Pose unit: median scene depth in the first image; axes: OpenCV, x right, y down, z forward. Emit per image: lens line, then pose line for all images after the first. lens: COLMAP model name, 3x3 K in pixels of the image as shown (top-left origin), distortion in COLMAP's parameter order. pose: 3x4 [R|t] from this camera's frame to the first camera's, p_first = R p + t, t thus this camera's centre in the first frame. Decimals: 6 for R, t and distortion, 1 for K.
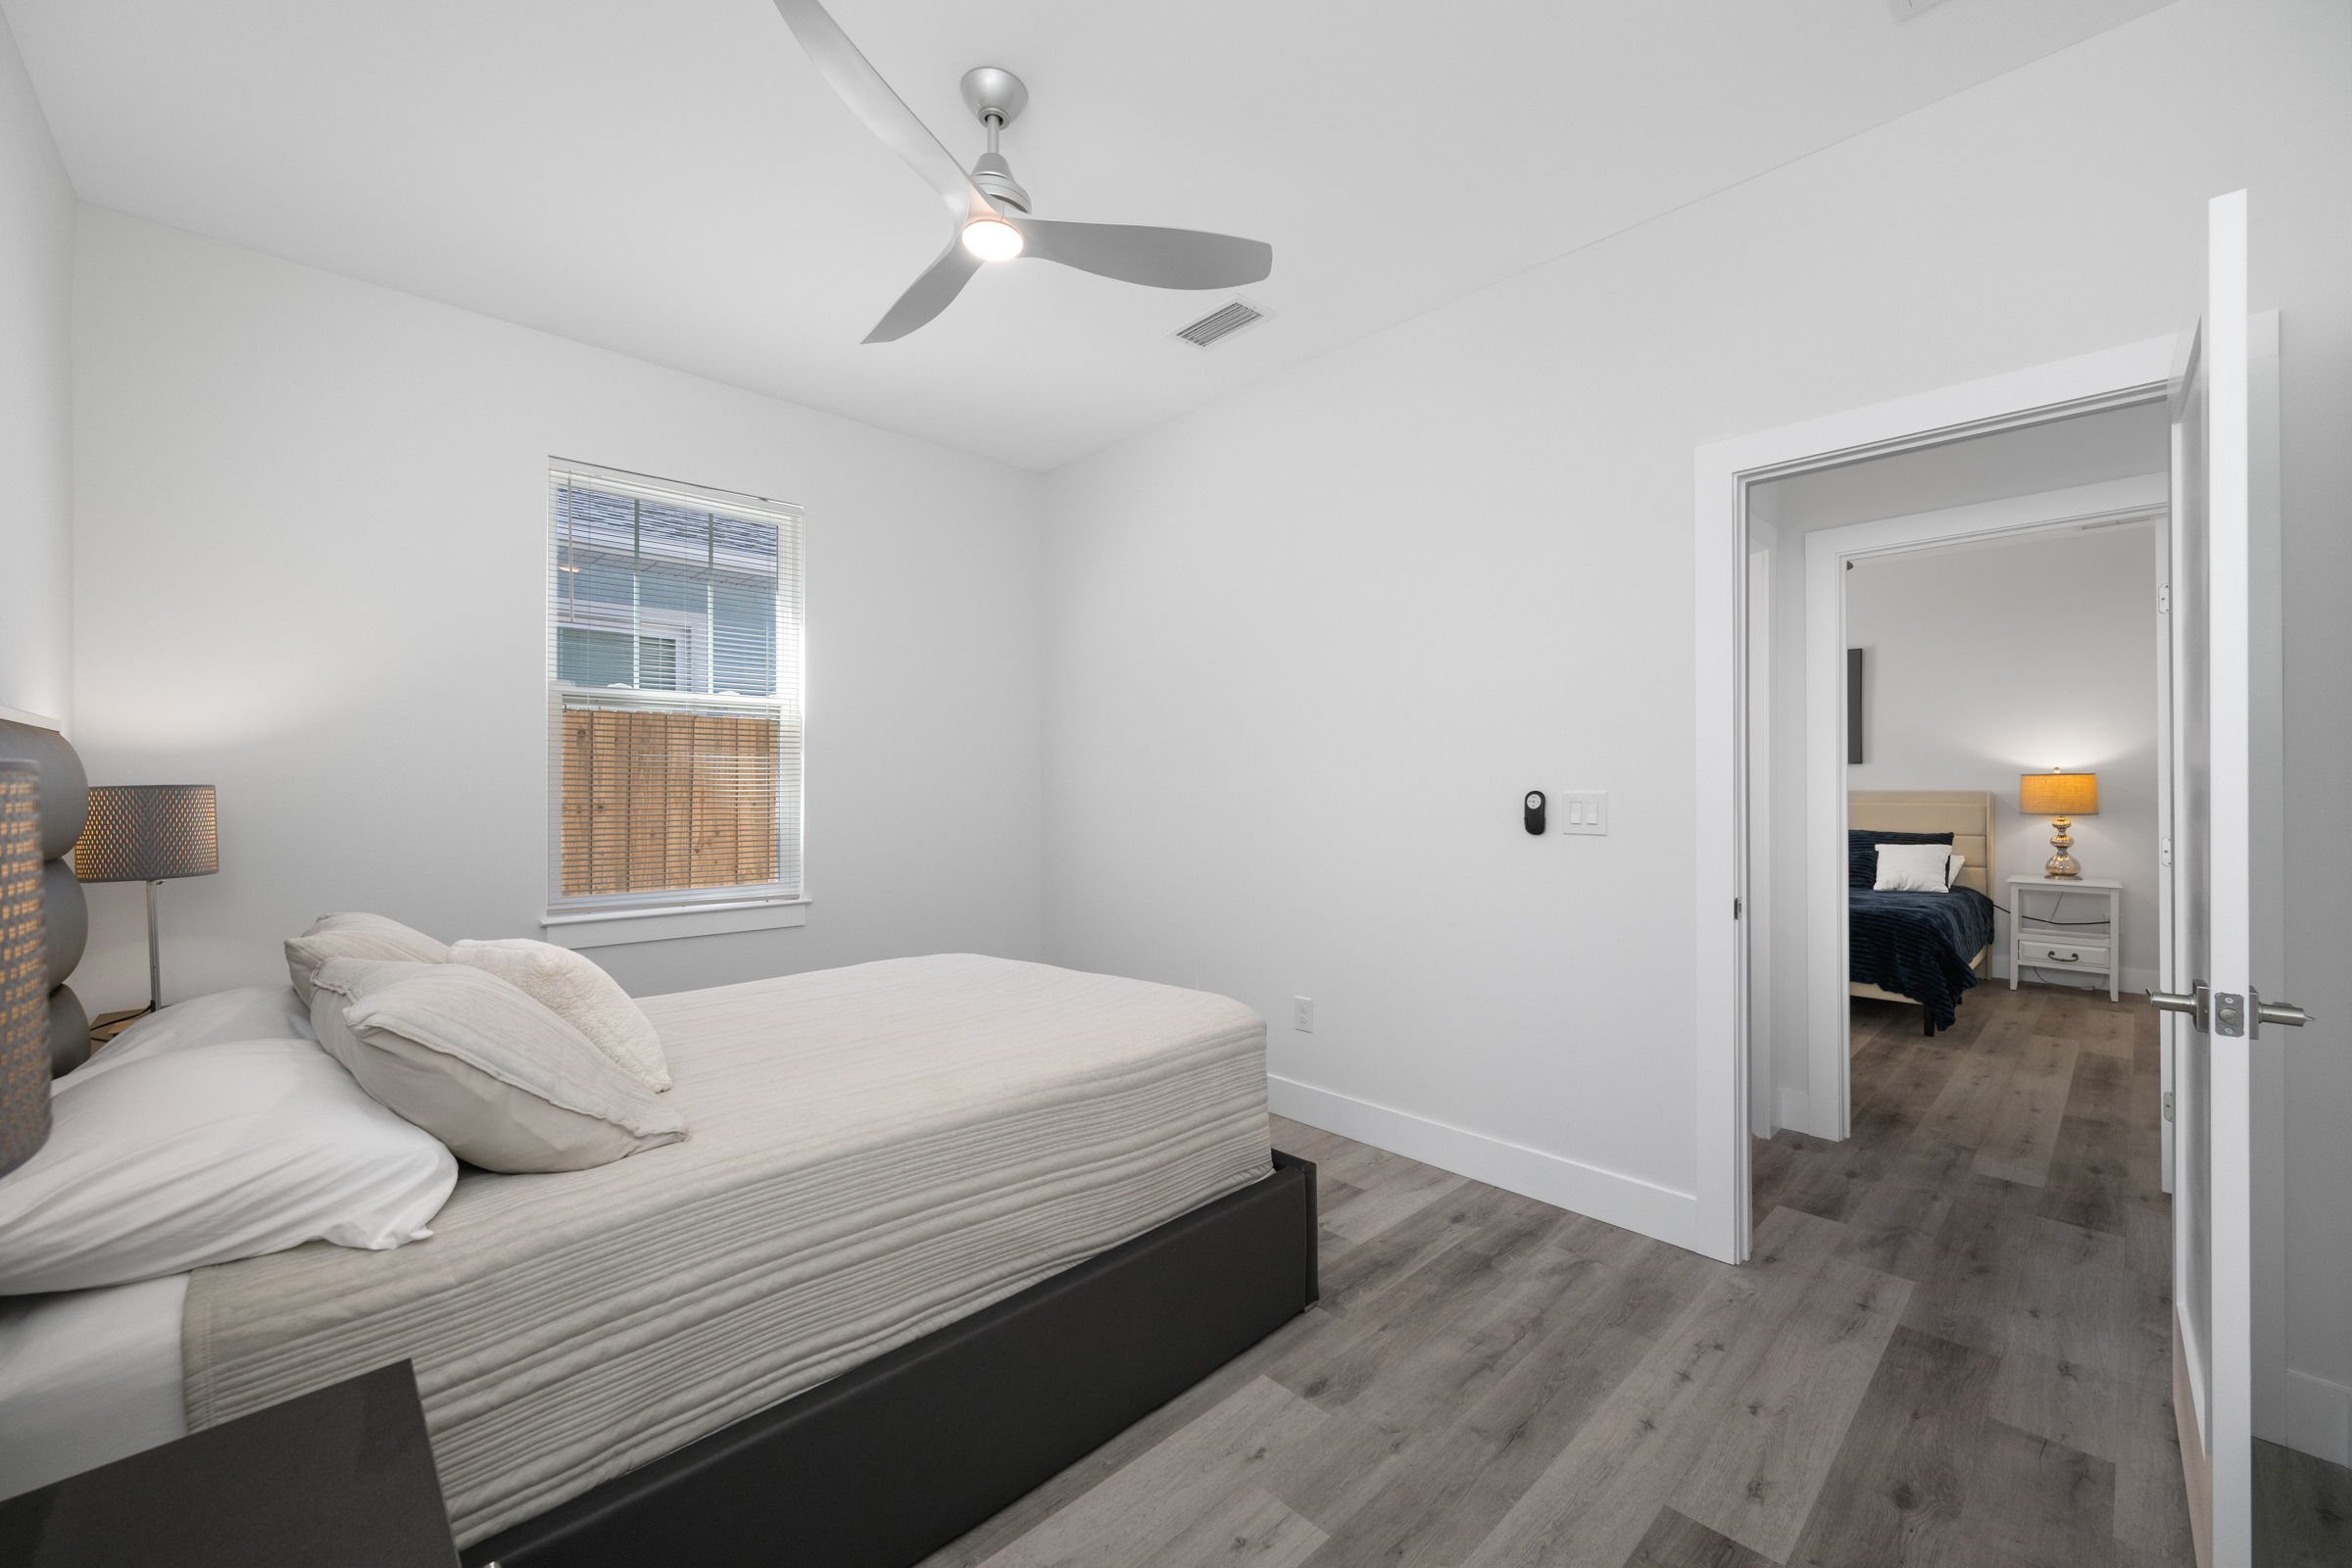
lens RADIAL K [[933.8, 0, 1188.2], [0, 933.8, 778.5], [0, 0, 1]] dist [-0.000685, 0.000009]
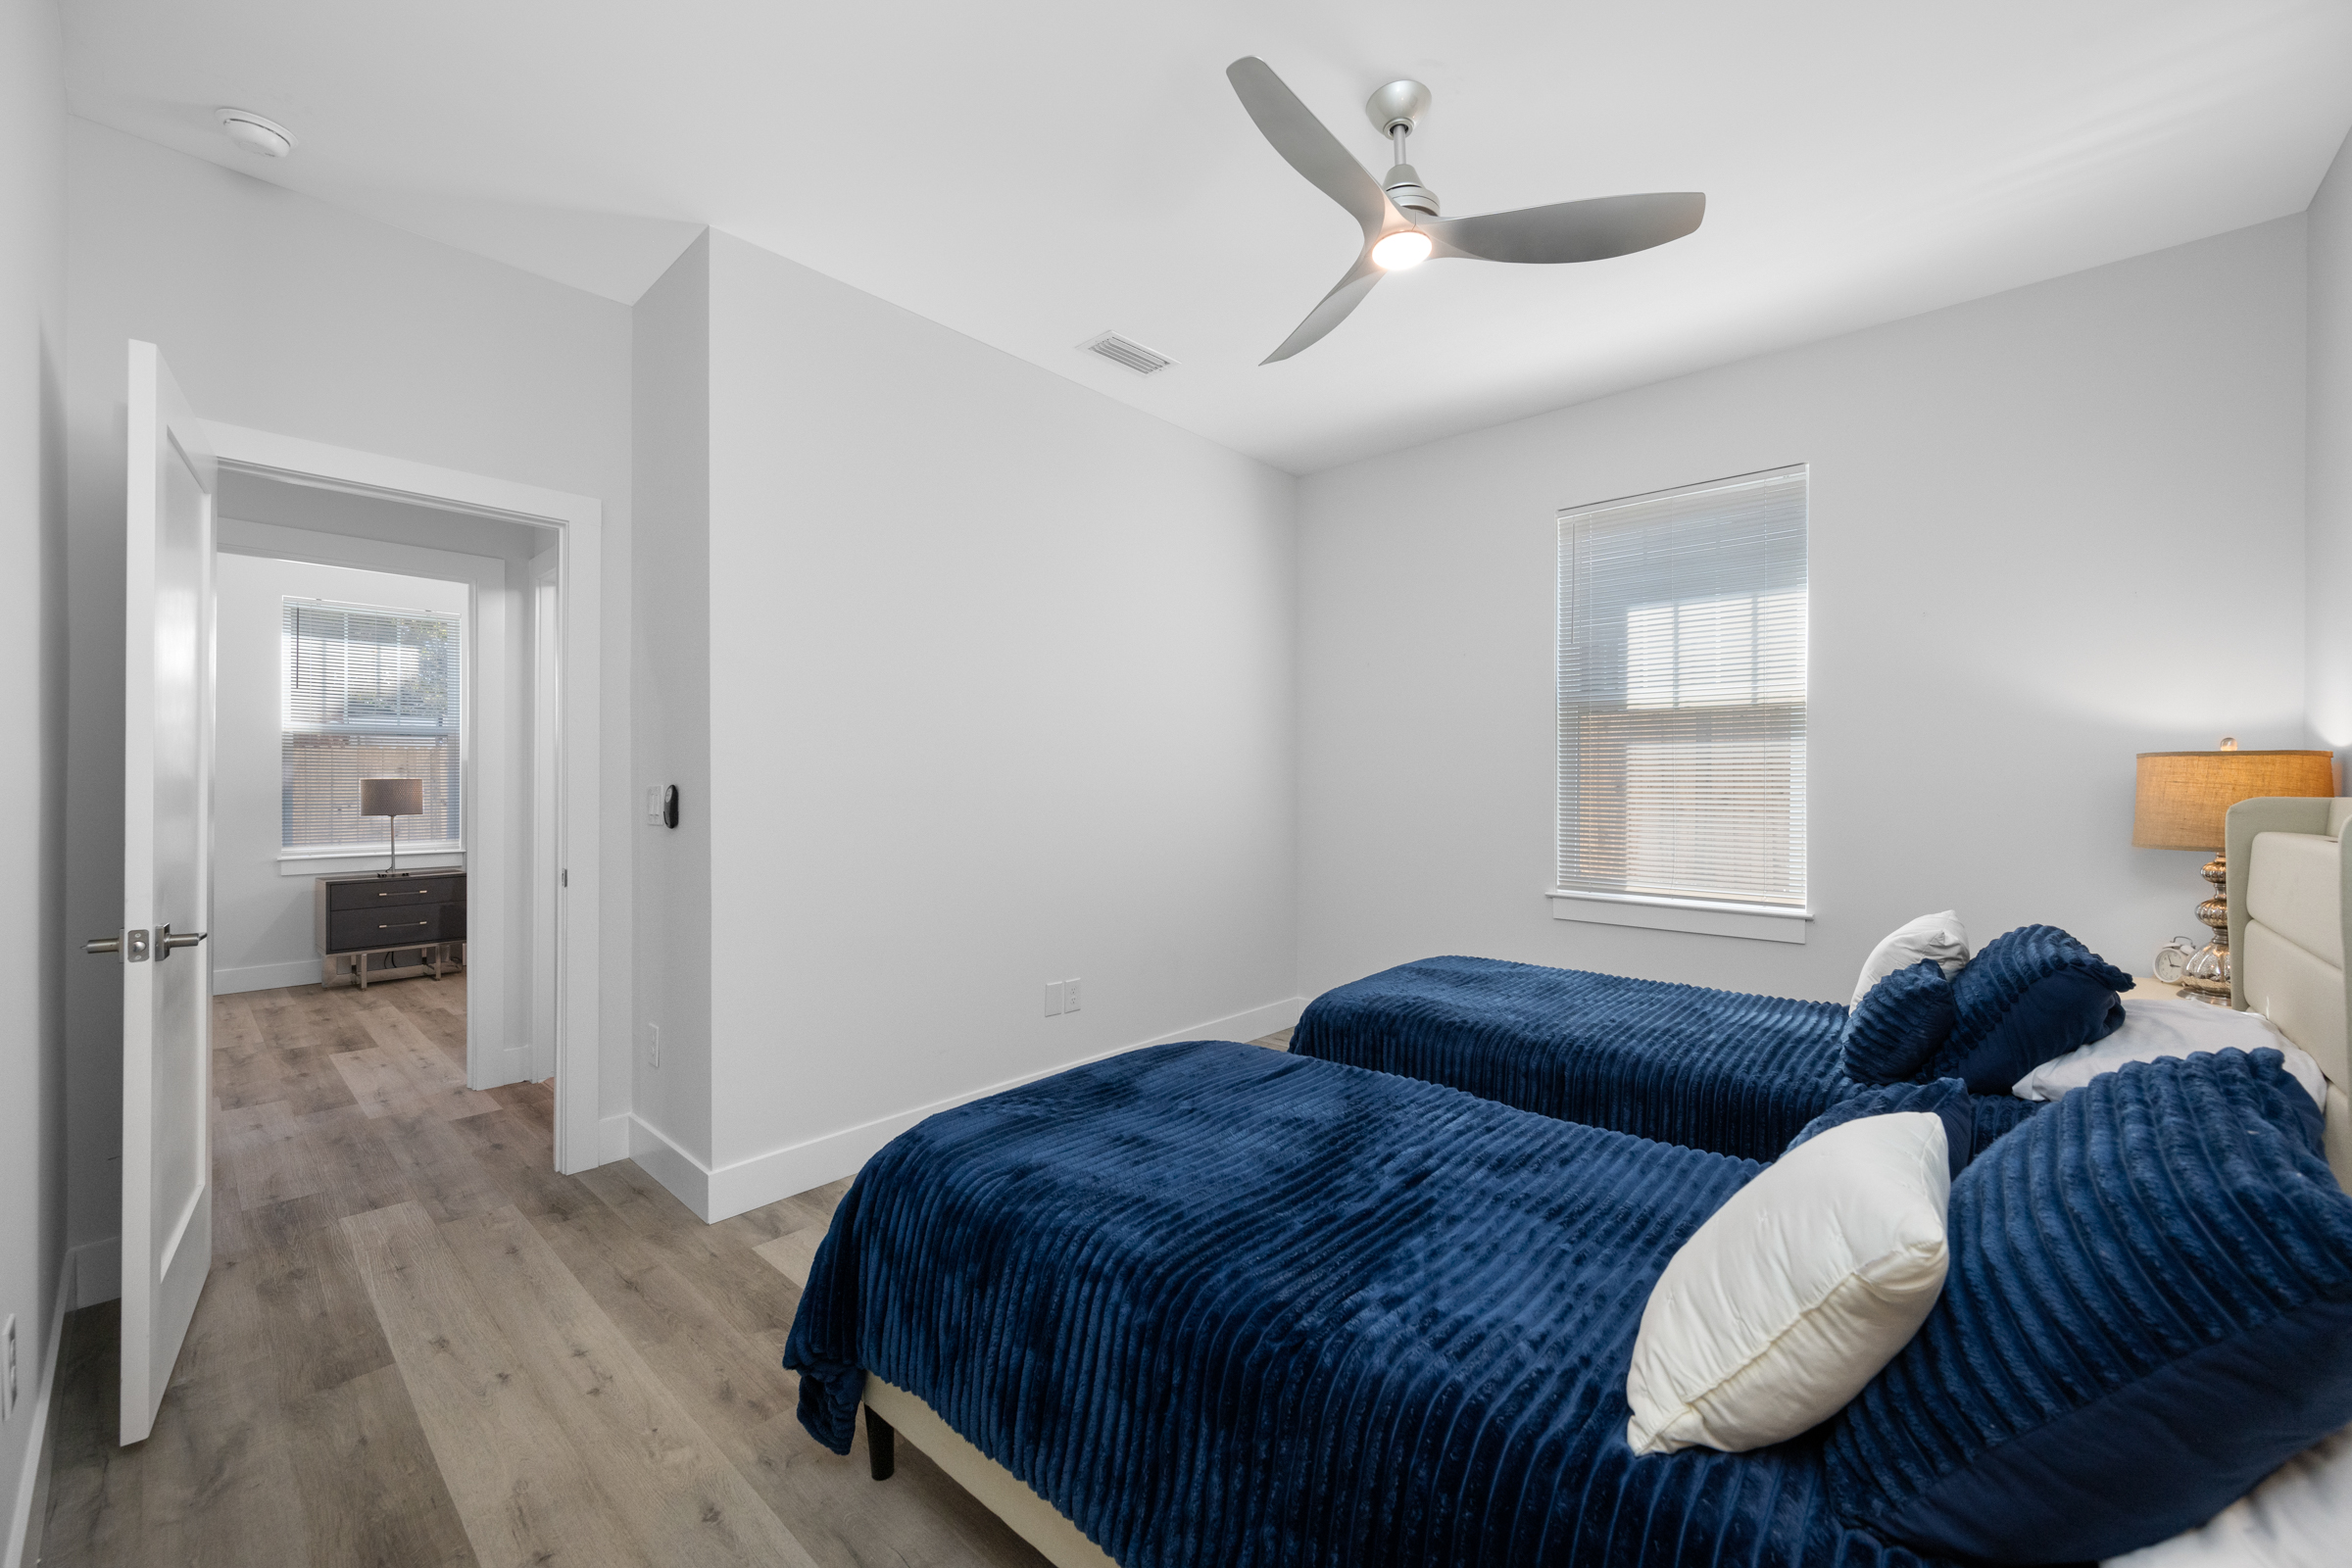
lens RADIAL K [[933.8, 0, 1188.2], [0, 933.8, 778.5], [0, 0, 1]] dist [-0.000685, 0.000009]
pose [[0.063112, -0.002453, -0.998003, 2.044567], [0.010927, 0.999939, -0.001767, 0.011725], [0.997947, -0.010793, 0.063135, 1.928548]]
